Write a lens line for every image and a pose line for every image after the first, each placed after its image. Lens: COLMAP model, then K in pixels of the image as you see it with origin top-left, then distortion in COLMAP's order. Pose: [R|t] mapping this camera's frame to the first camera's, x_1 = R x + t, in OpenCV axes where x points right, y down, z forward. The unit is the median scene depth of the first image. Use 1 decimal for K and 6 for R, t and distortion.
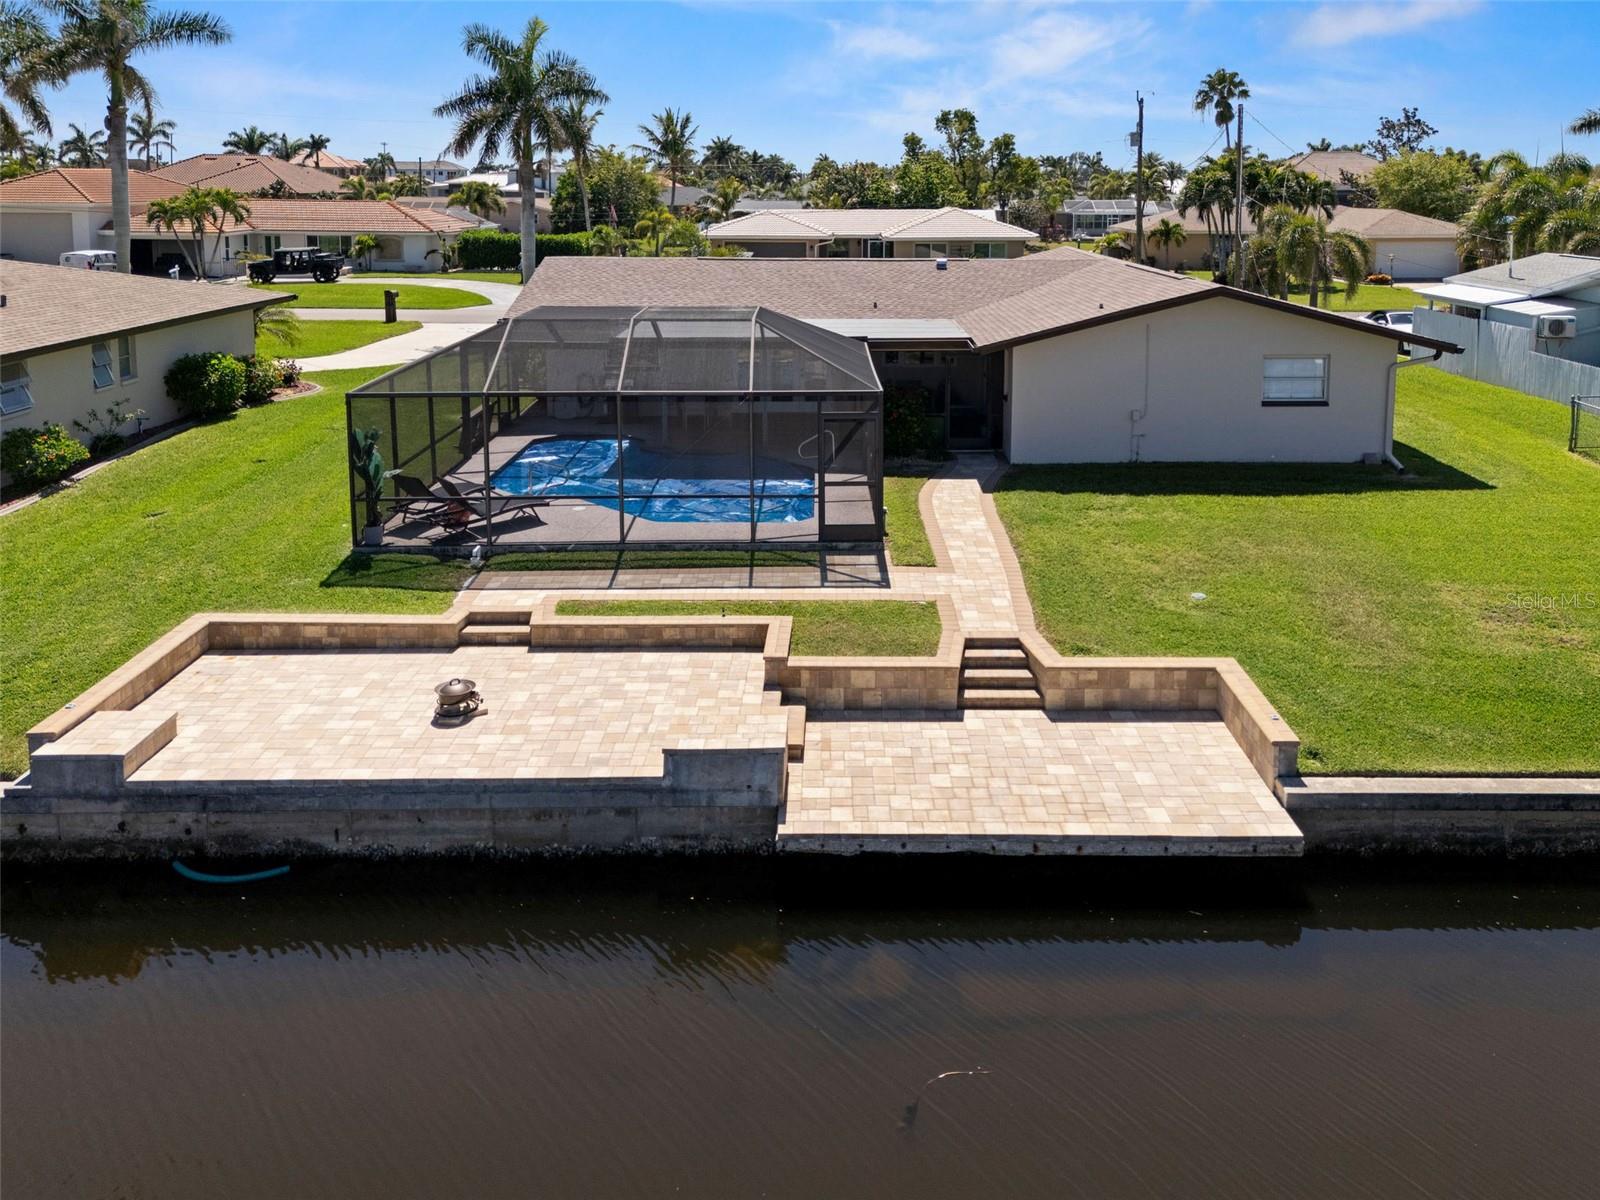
lens RADIAL K [[1240.5, 0, 846.8], [0, 1240.5, 410.6], [0, 0, 1]] dist [0.055284, -0.034738]
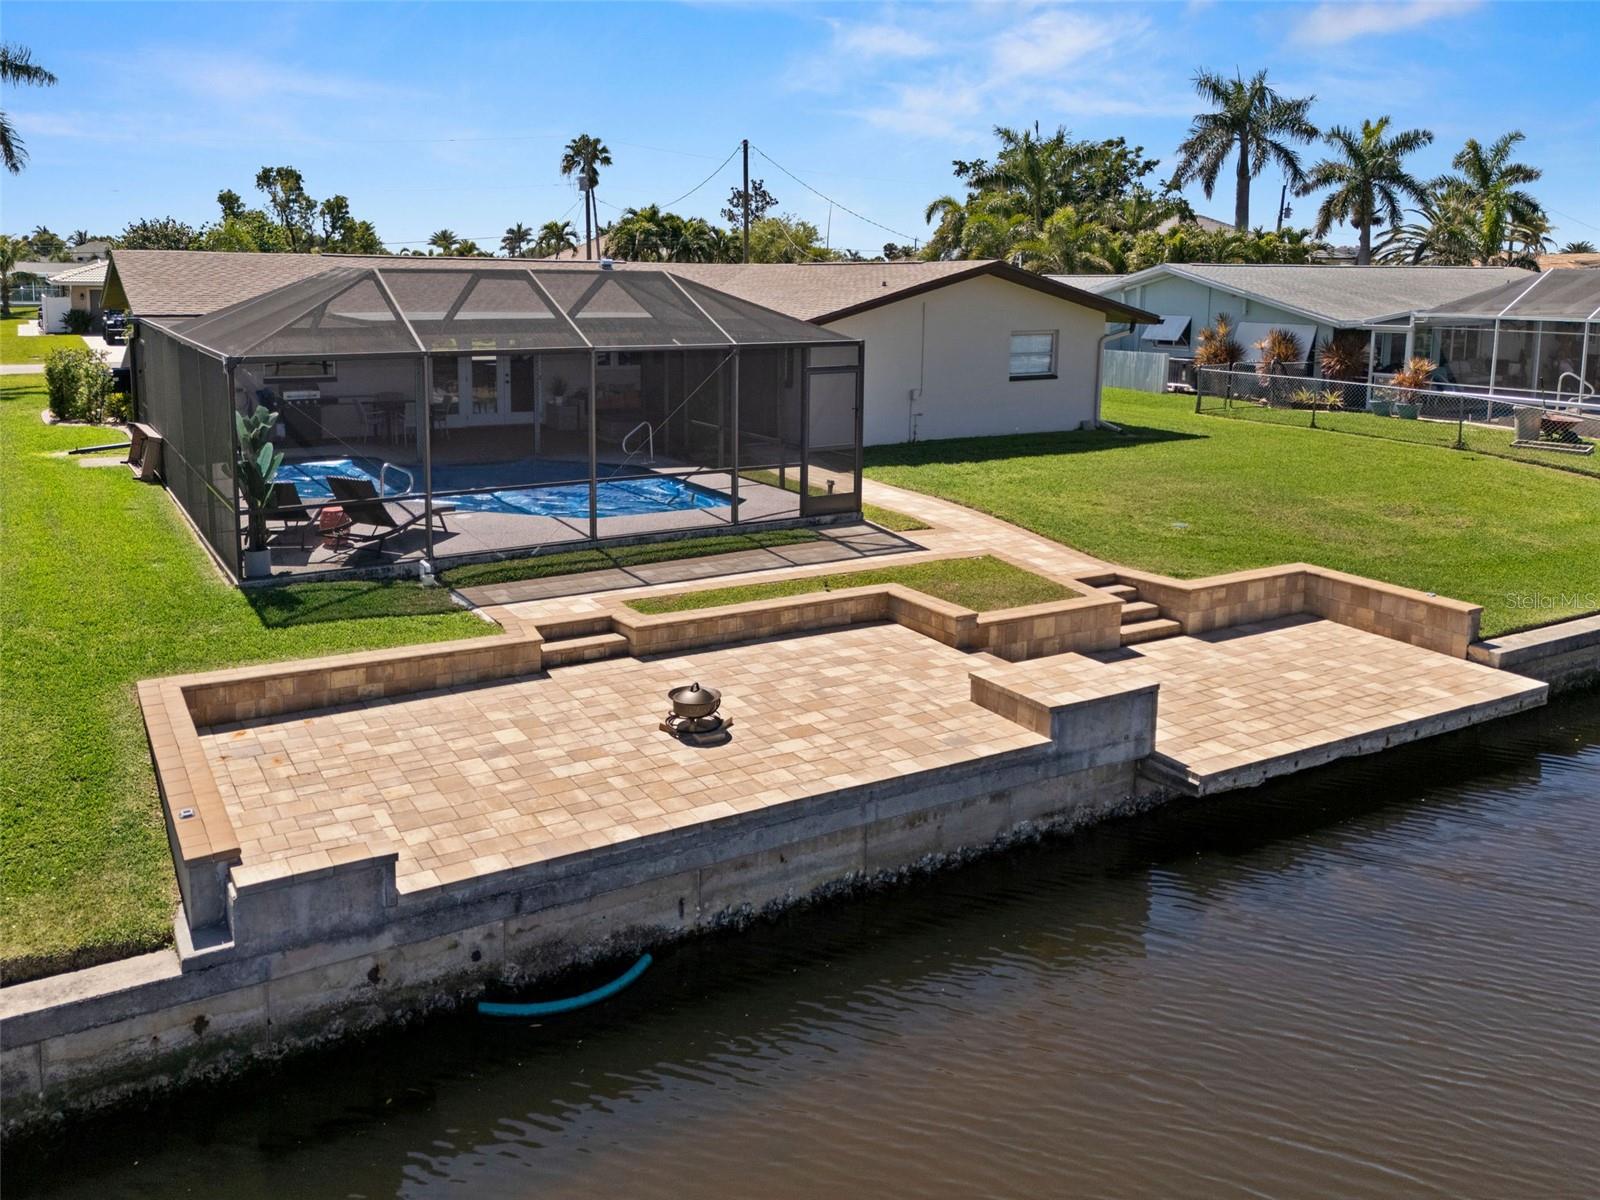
lens RADIAL K [[1200.6, 0, 743.8], [0, 1200.6, 507.2], [0, 0, 1]] dist [0.085577, -0.088313]
pose [[0.877113, -0.084854, 0.472729, -0.580409], [0.078295, 0.996365, 0.033575, 0.083481], [-0.473860, 0.007564, 0.880568, 0.336003]]
